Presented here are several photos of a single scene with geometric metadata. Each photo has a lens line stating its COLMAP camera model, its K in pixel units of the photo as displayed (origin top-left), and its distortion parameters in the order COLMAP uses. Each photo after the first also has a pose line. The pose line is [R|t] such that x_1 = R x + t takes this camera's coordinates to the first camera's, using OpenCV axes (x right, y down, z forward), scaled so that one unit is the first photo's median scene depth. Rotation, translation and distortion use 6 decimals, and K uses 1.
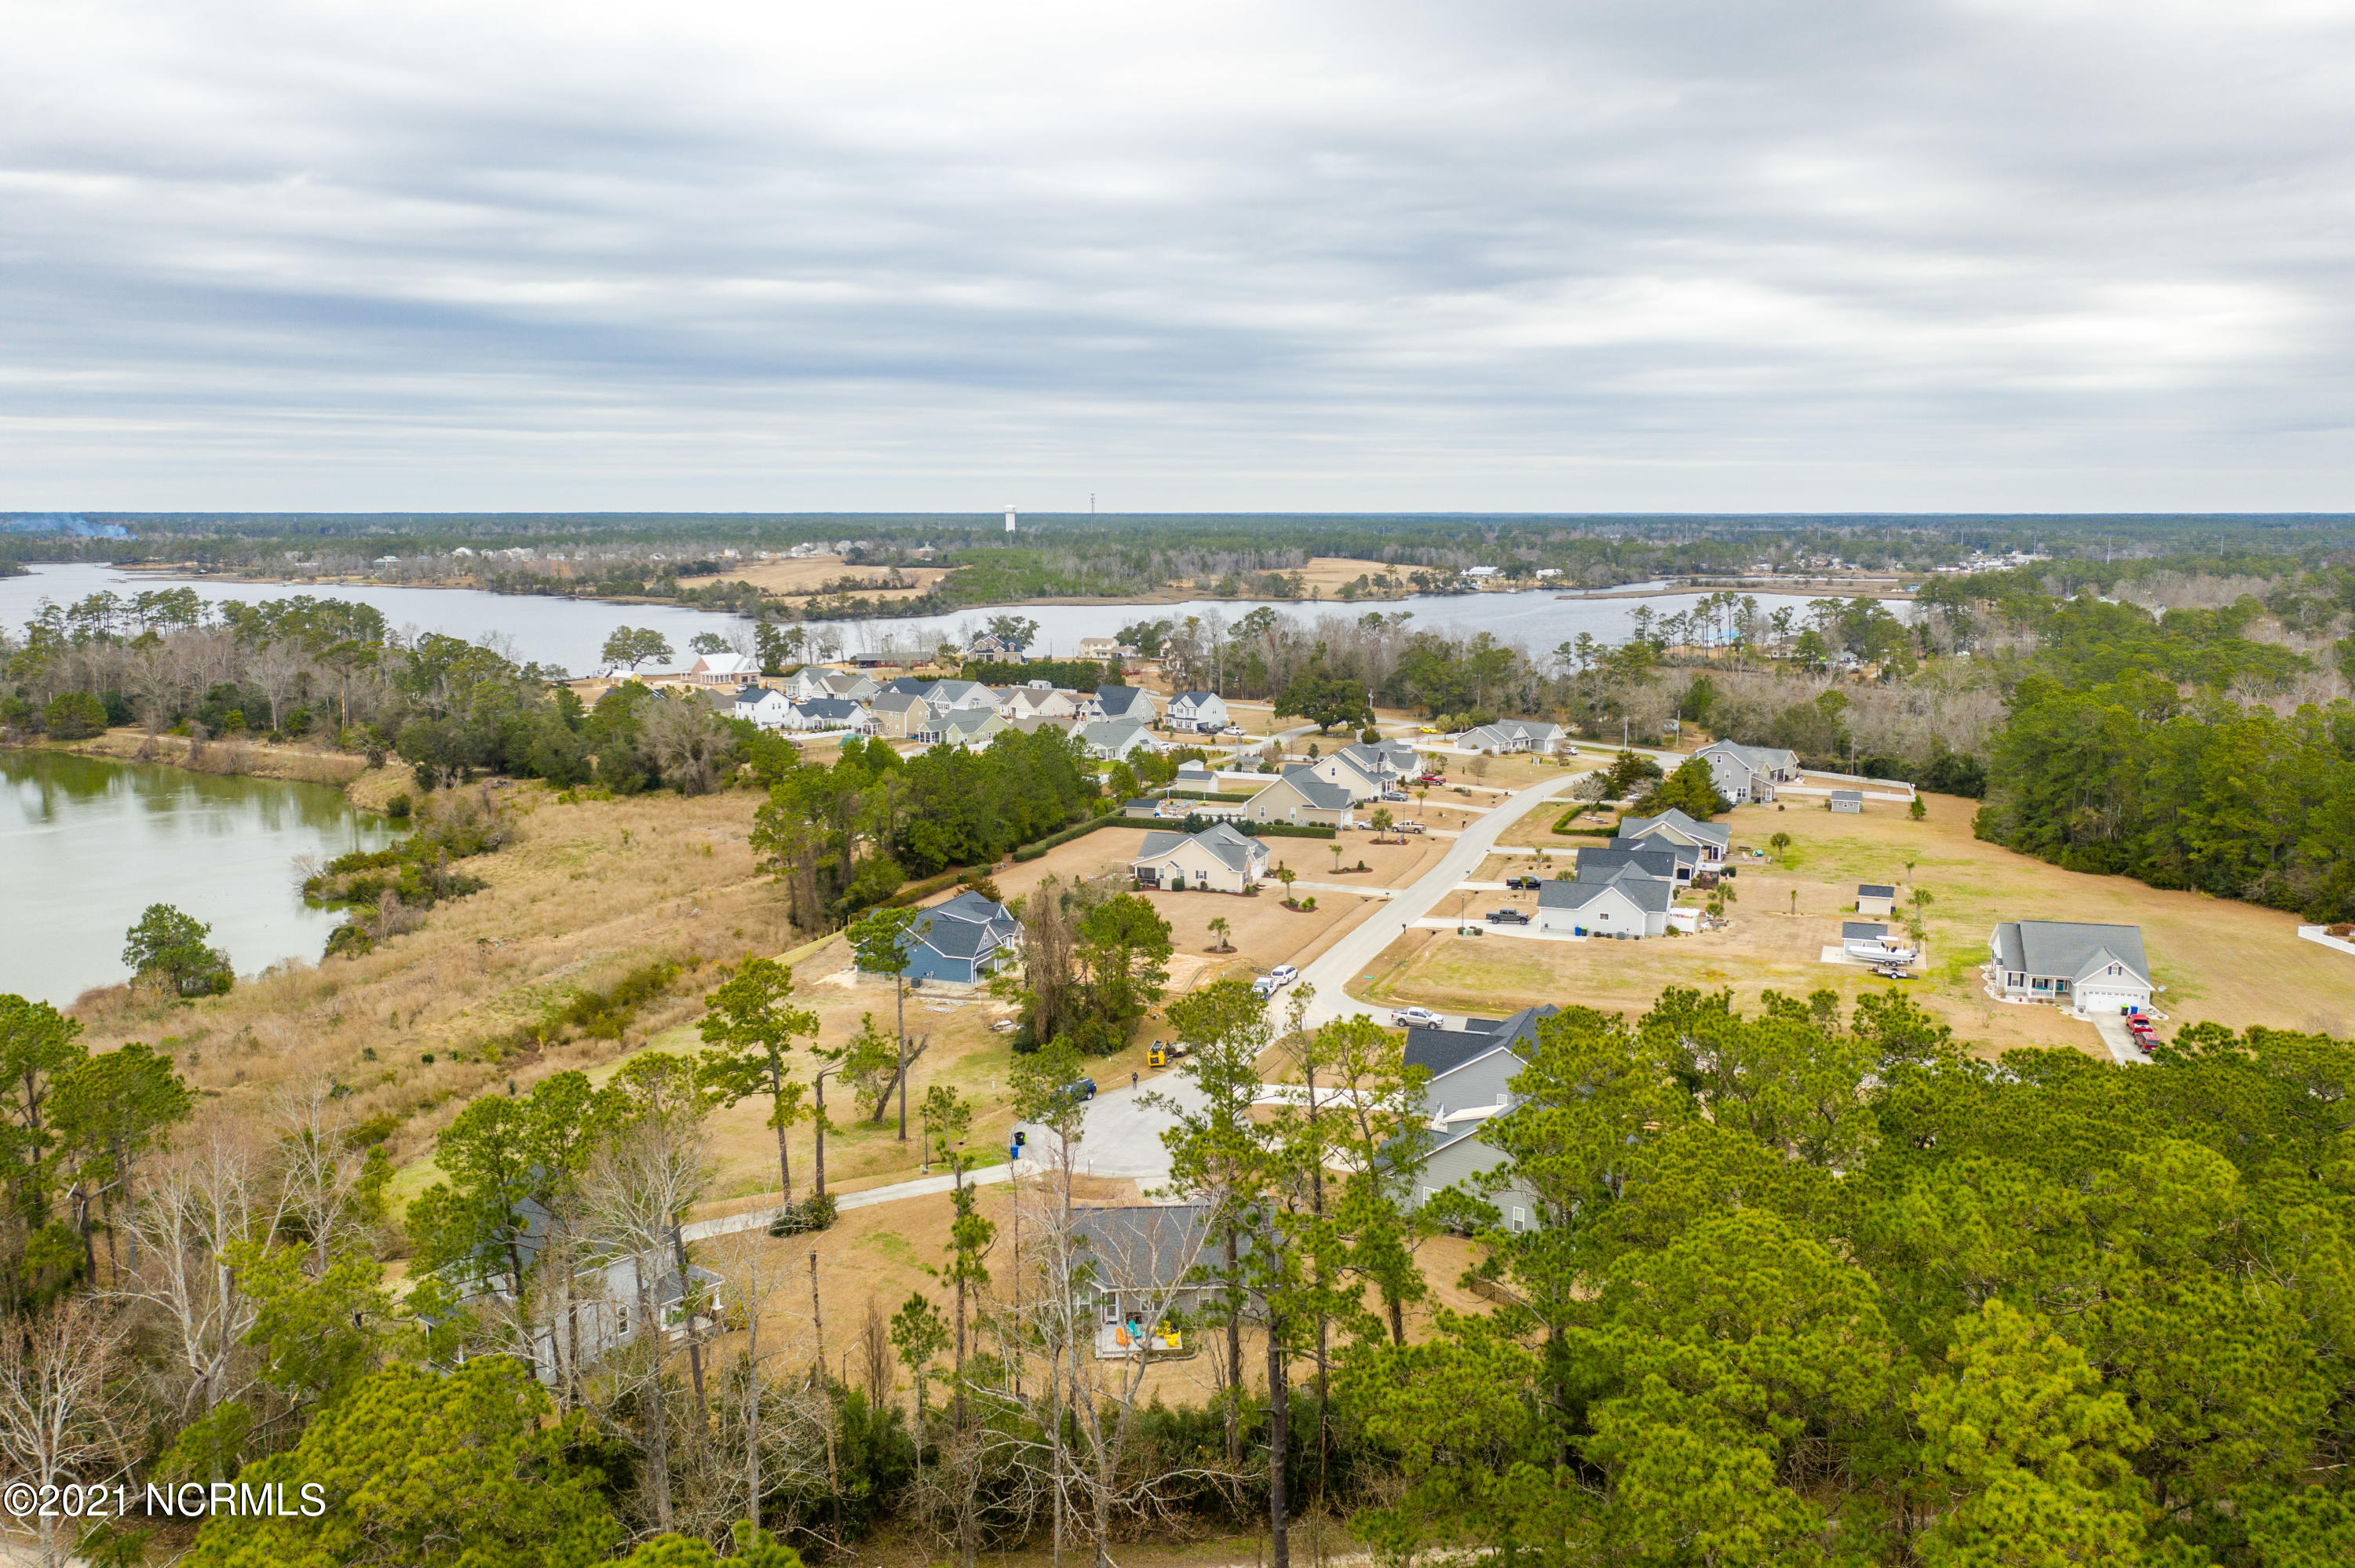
lens RADIAL K [[1848.1, 0, 1177.5], [0, 1848.1, 784.0], [0, 0, 1]] dist [-0.002858, -0.002508]
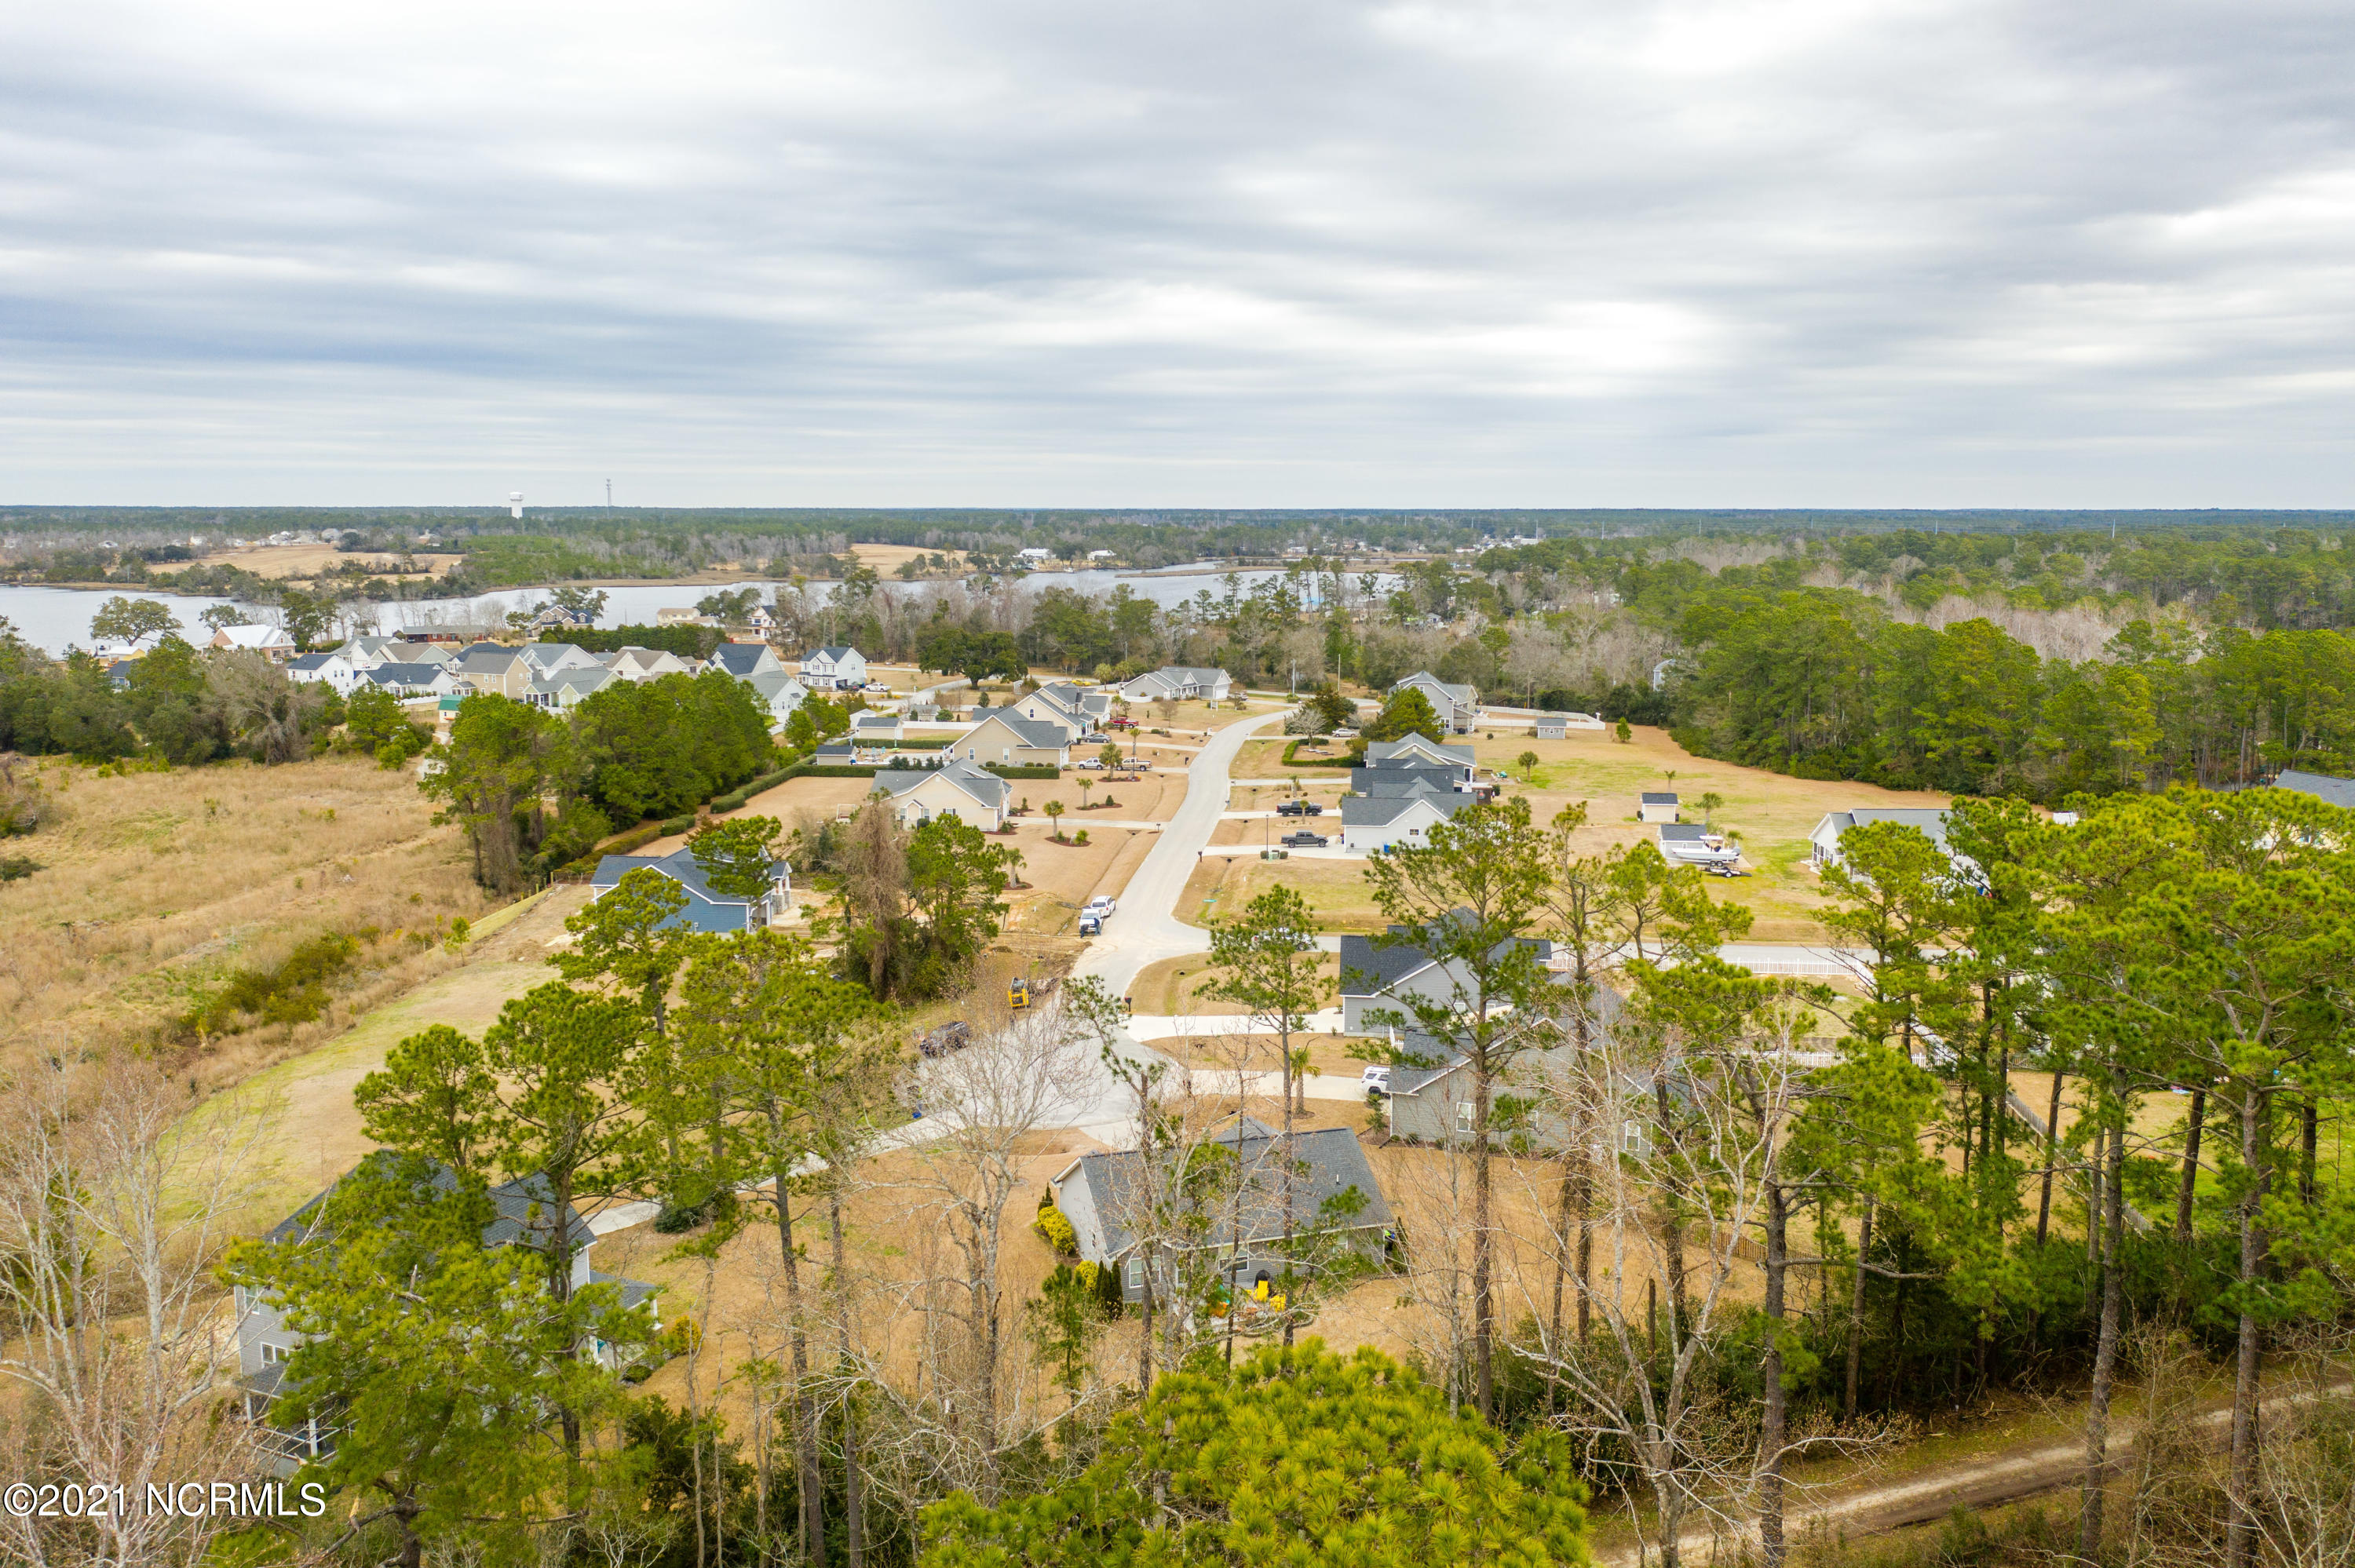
lens RADIAL K [[1862.0, 0, 1147.6], [0, 1862.0, 786.1], [0, 0, 1]] dist [-0.001934, 0.002969]
pose [[0.970299, -0.036006, 0.239212, -0.078350], [0.035737, 0.999346, 0.005466, 0.025143], [-0.239253, 0.003245, 0.970952, 0.081663]]
